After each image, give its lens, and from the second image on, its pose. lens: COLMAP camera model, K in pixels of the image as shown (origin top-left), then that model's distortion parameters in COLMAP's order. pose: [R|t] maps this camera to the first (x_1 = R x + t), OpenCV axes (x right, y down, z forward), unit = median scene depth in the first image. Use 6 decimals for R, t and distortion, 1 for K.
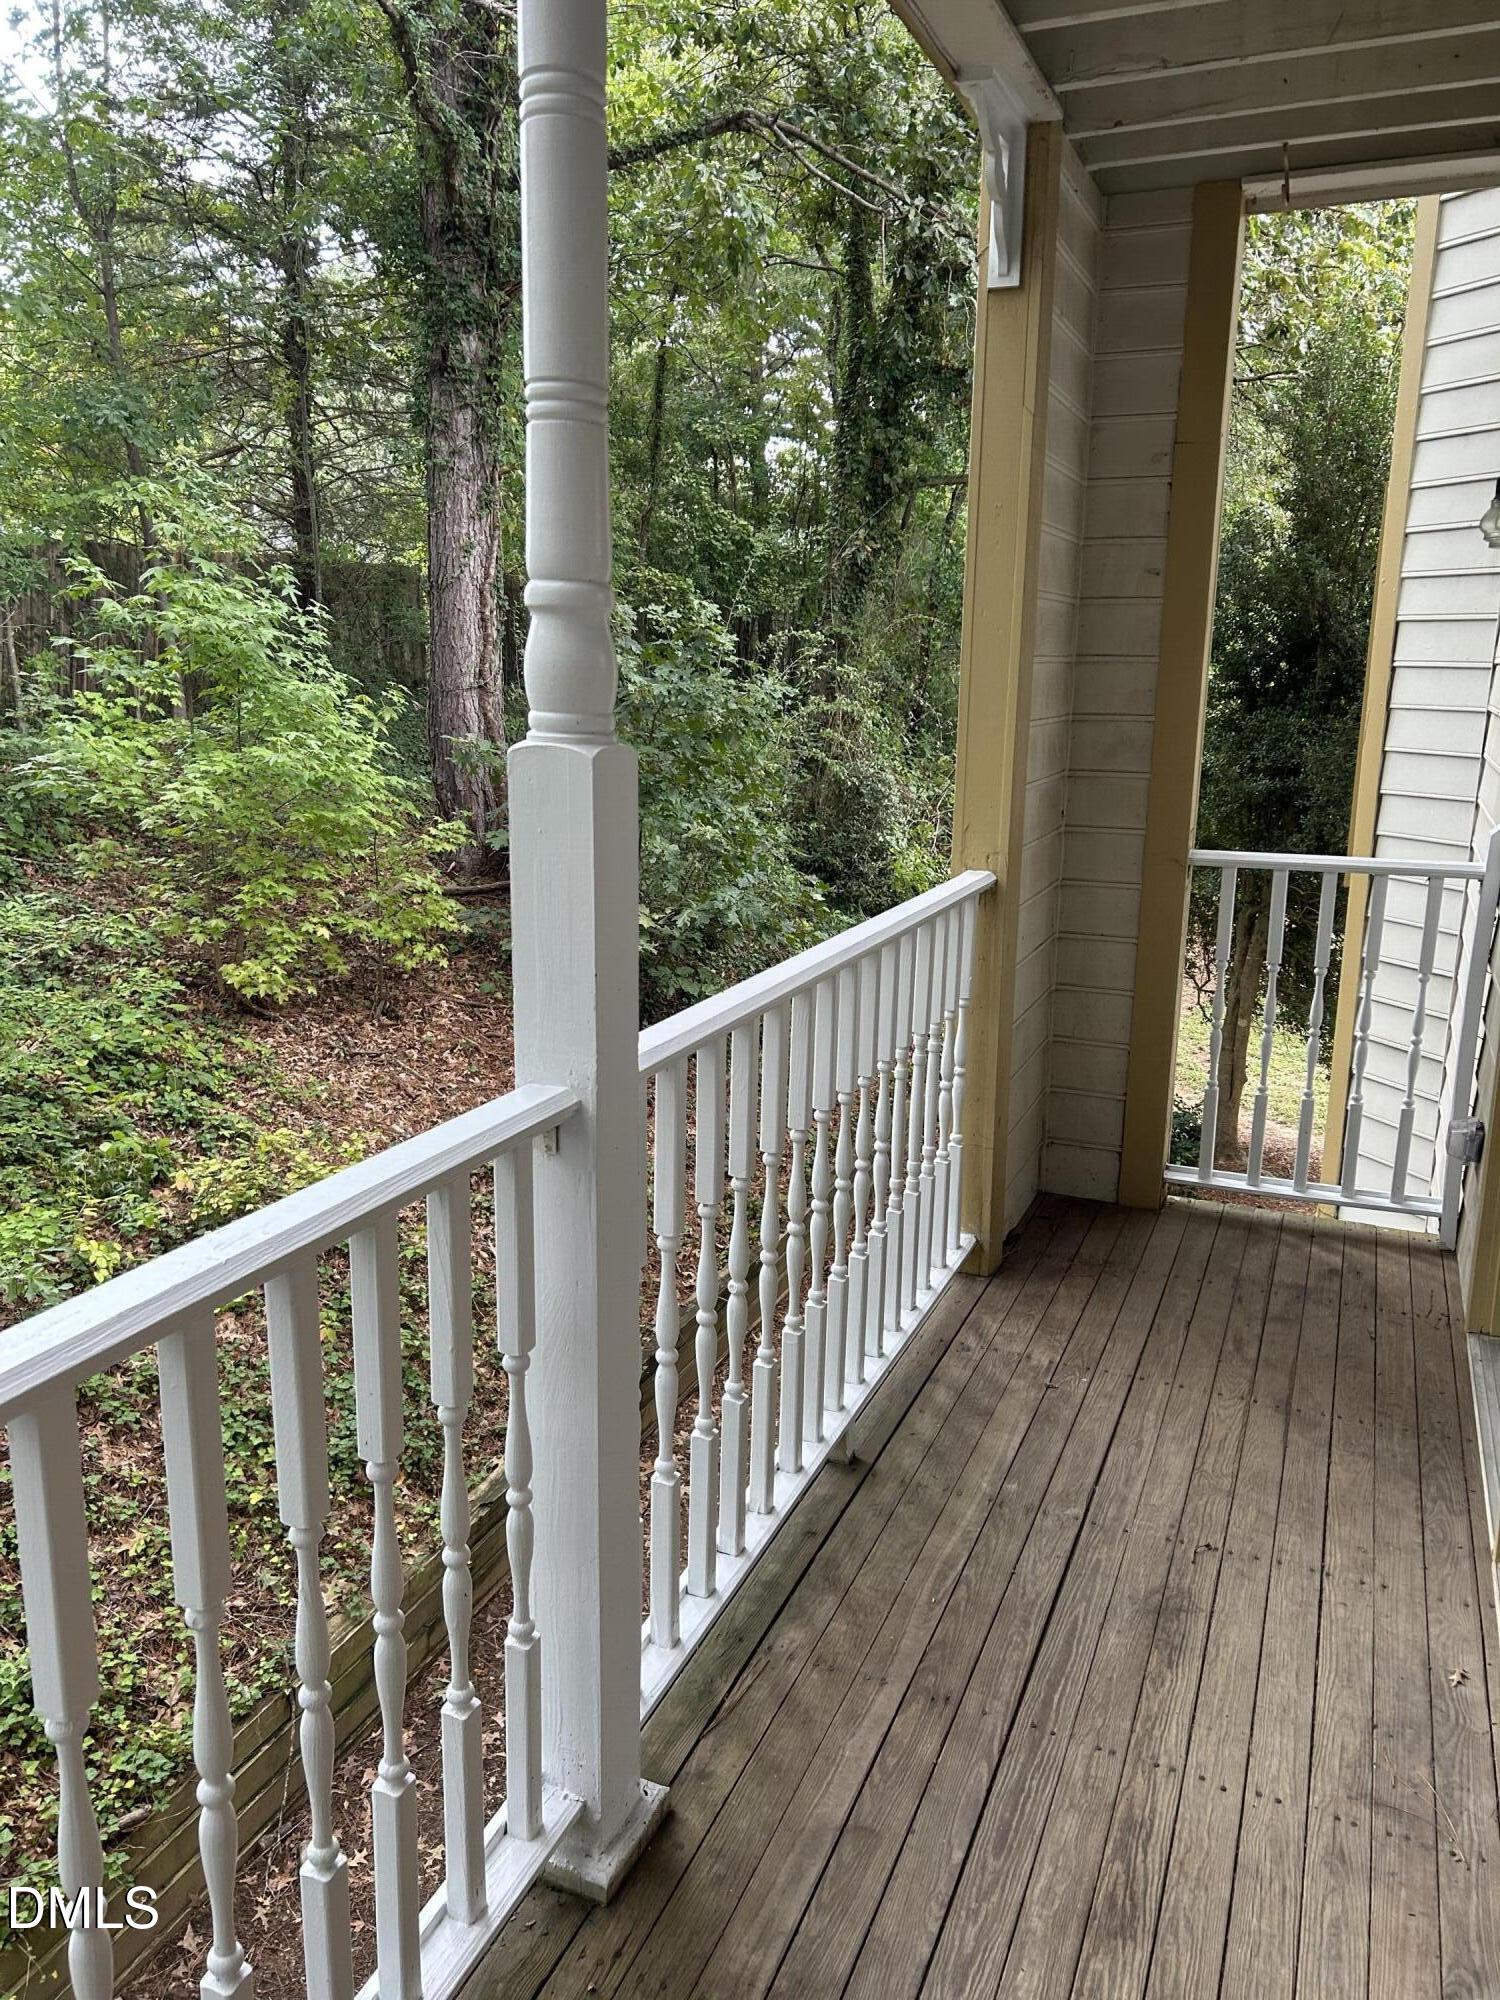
lens RADIAL K [[1484.4, 0, 744.8], [0, 1484.4, 995.6], [0, 0, 1]] dist [0.011011, -0.023198]
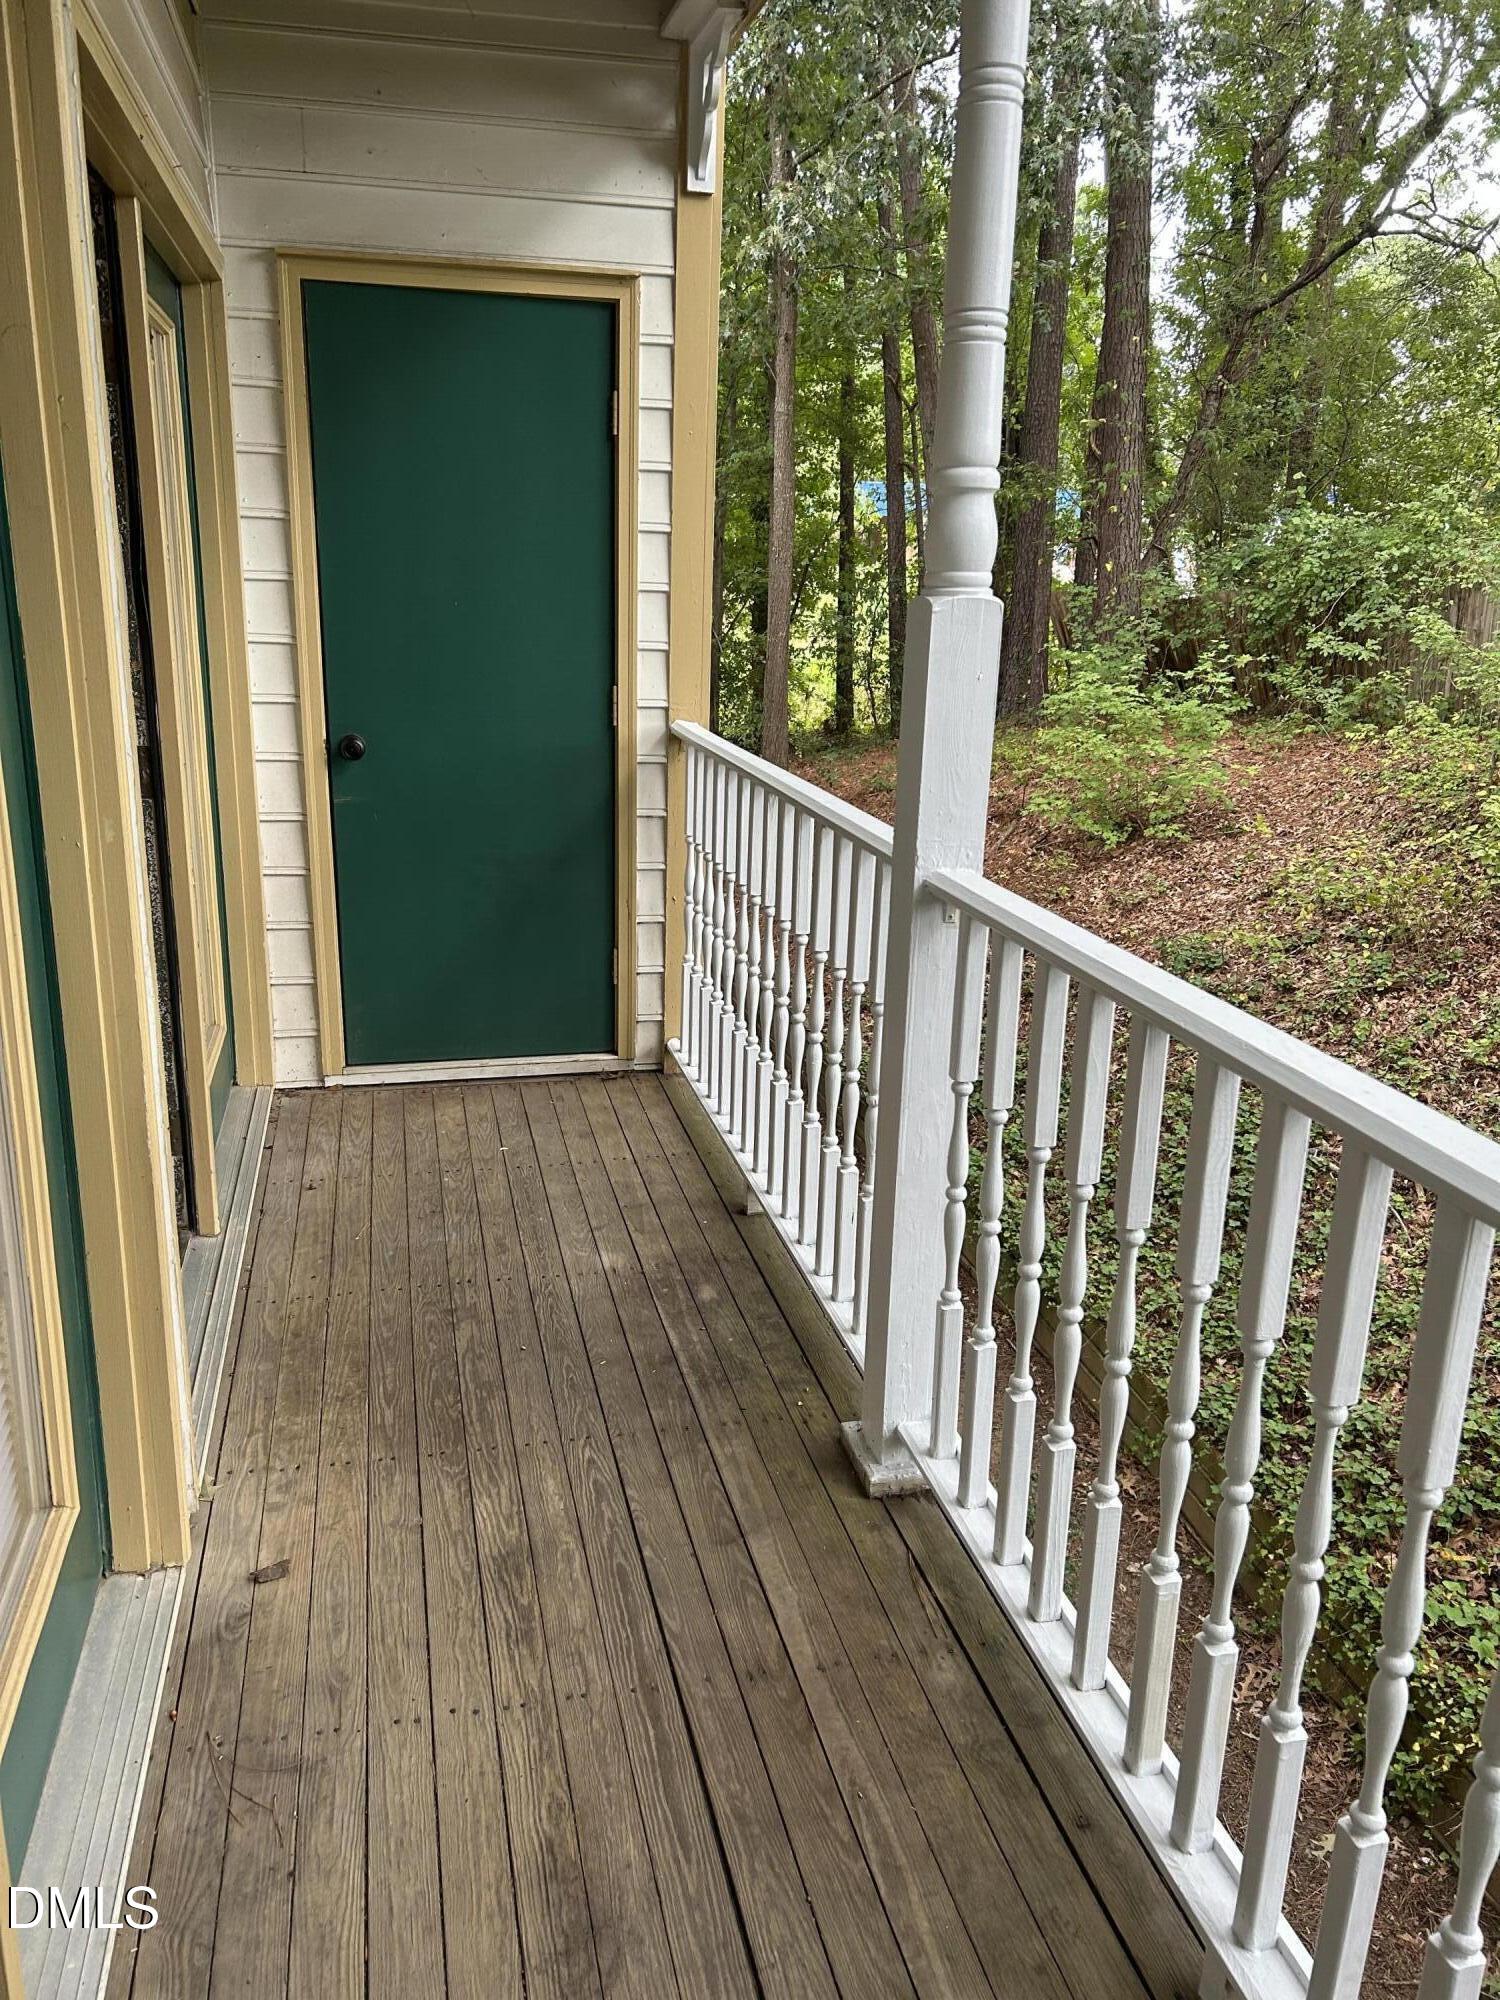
lens RADIAL K [[1484.4, 0, 744.8], [0, 1484.4, 995.6], [0, 0, 1]] dist [0.011011, -0.023198]
pose [[-0.807440, 0.133497, -0.574647, 0.644690], [-0.159795, 0.888159, 0.430859, -0.308091], [0.567896, 0.439718, -0.695803, 1.537728]]
